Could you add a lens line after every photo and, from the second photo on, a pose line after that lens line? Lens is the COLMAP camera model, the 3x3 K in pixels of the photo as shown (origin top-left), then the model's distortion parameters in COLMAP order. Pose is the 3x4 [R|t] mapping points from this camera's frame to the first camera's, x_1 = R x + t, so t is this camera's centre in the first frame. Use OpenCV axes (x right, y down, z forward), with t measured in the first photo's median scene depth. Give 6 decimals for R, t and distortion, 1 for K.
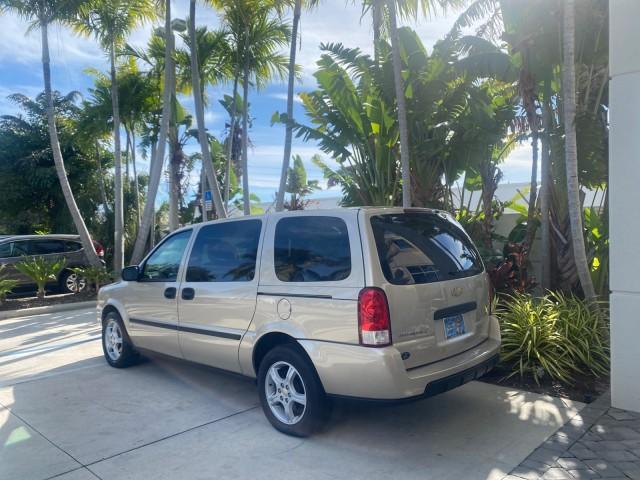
lens RADIAL K [[498.6, 0, 320.2], [0, 498.6, 236.0], [0, 0, 1]] dist [0.005087, -0.003161]
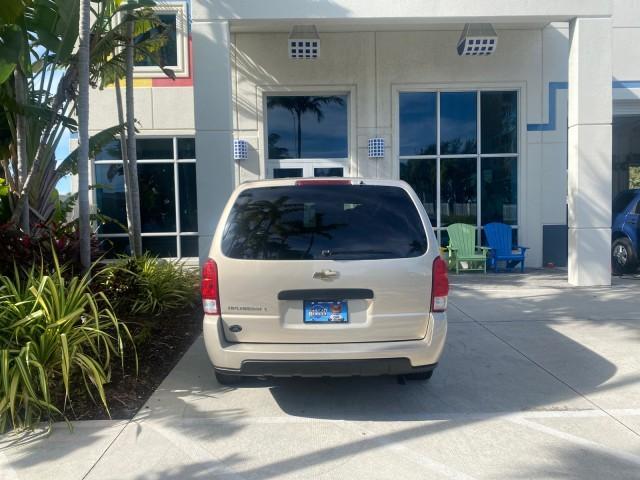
lens RADIAL K [[489.8, 0, 321.1], [0, 489.8, 236.3], [0, 0, 1]] dist [0.009857, 0.000829]
pose [[-0.698636, -0.014443, 0.715332, -0.595356], [0.025454, 0.998662, 0.045023, 0.017933], [-0.715025, 0.049663, -0.697333, 1.166541]]
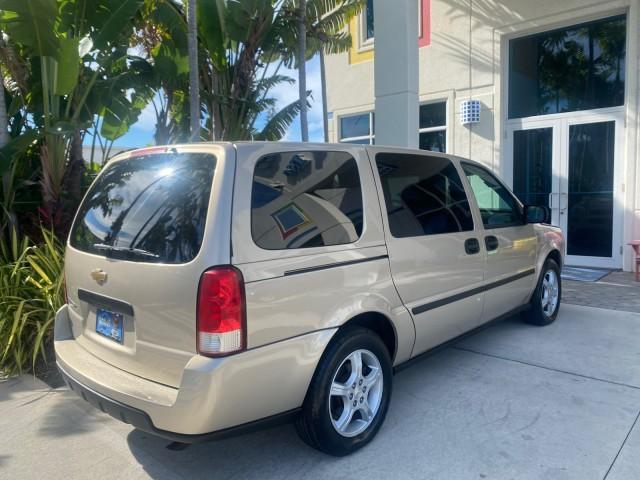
lens RADIAL K [[491.1, 0, 318.5], [0, 491.1, 239.1], [0, 0, 1]] dist [0.009304, -0.000743]
pose [[-0.012608, -0.085923, 0.996222, -0.622328], [0.024510, 0.995975, 0.086212, 0.020710], [-0.999620, 0.025505, -0.010452, 0.731215]]
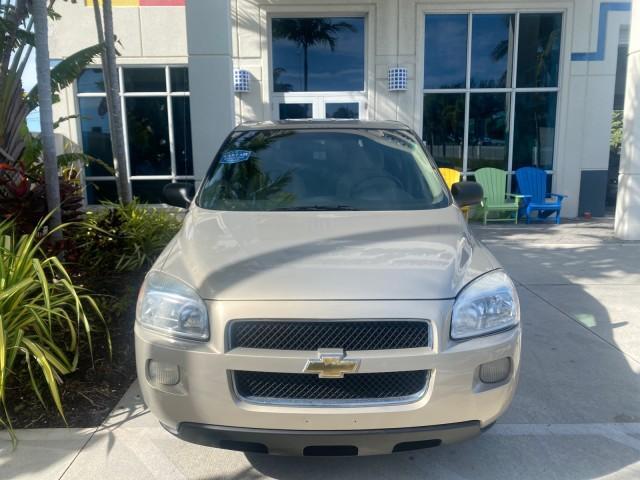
lens RADIAL K [[493.5, 0, 320.2], [0, 493.5, 235.4], [0, 0, 1]] dist [0.005237, 0.000268]
pose [[-0.691407, -0.100383, 0.715458, -0.490142], [0.018058, 0.987590, 0.156015, 0.020368], [-0.722240, 0.120789, -0.681014, 1.090681]]
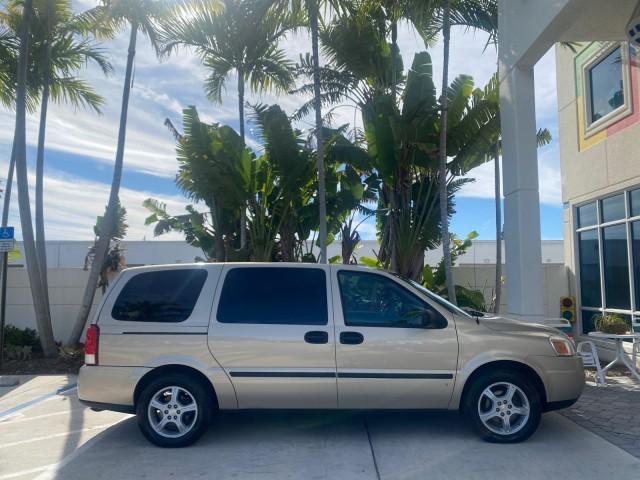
lens RADIAL K [[491.1, 0, 318.5], [0, 491.1, 239.1], [0, 0, 1]] dist [0.009304, -0.000743]
pose [[0.737769, 0.067403, 0.671680, -0.566510], [-0.001676, 0.995182, -0.098026, 0.010384], [-0.675051, 0.071195, 0.734328, 0.129227]]
